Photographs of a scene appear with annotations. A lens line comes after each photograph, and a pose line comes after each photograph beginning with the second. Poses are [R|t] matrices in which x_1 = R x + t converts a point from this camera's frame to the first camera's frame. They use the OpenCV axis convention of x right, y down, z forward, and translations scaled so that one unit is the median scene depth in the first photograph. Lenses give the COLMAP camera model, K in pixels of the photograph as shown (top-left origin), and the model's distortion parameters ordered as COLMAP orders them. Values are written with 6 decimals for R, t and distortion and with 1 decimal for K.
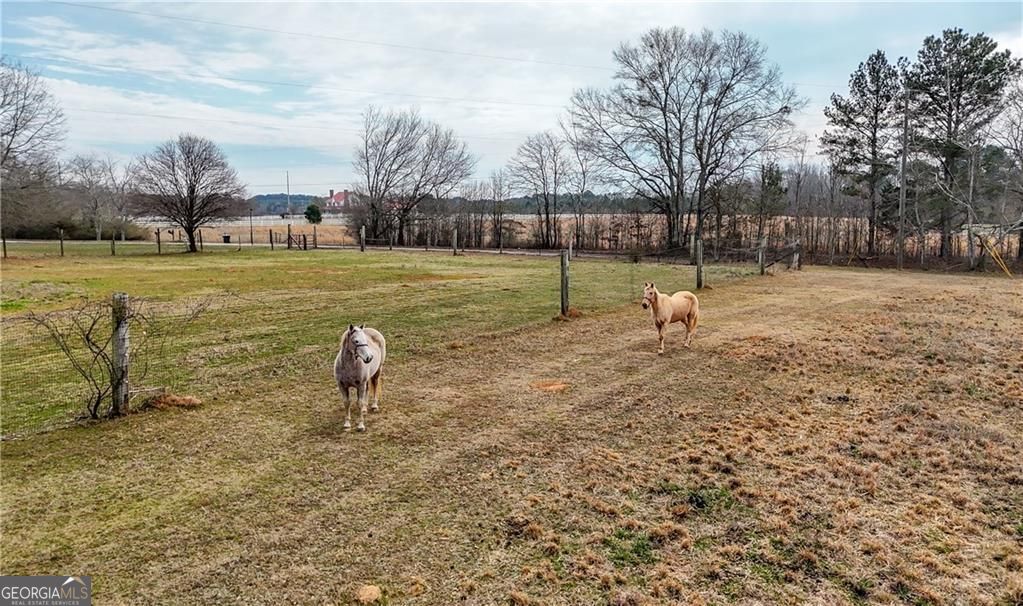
lens RADIAL K [[798.2, 0, 537.9], [0, 798.2, 318.3], [0, 0, 1]] dist [0.071775, -0.062981]
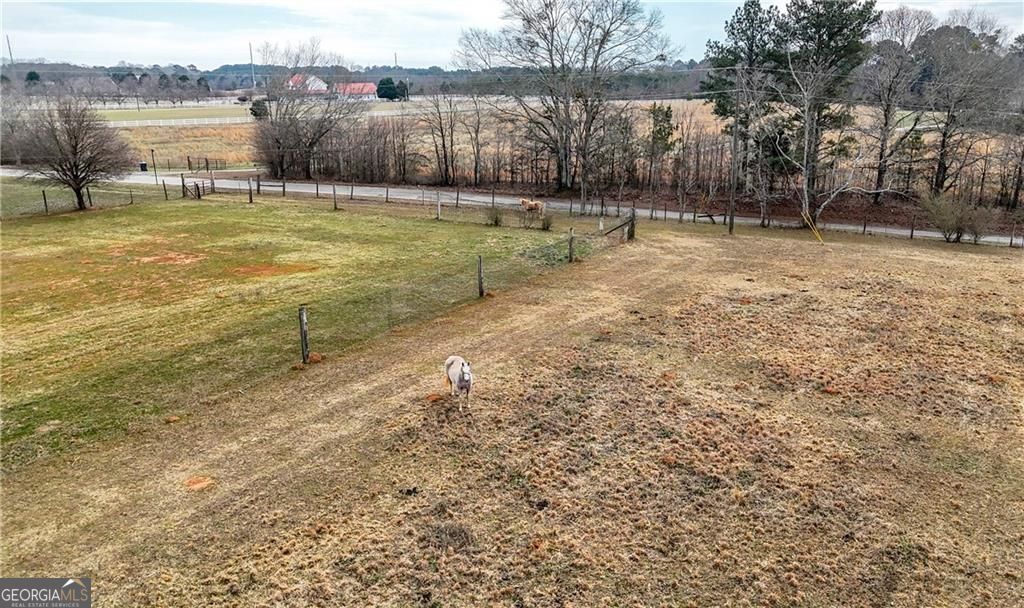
lens RADIAL K [[799.0, 0, 538.4], [0, 799.0, 319.3], [0, 0, 1]] dist [0.071775, -0.062981]
pose [[0.999860, -0.008028, 0.014667, 0.123948], [0.005594, 0.987258, 0.159028, -0.087216], [-0.015757, -0.158924, 0.987165, -0.066189]]
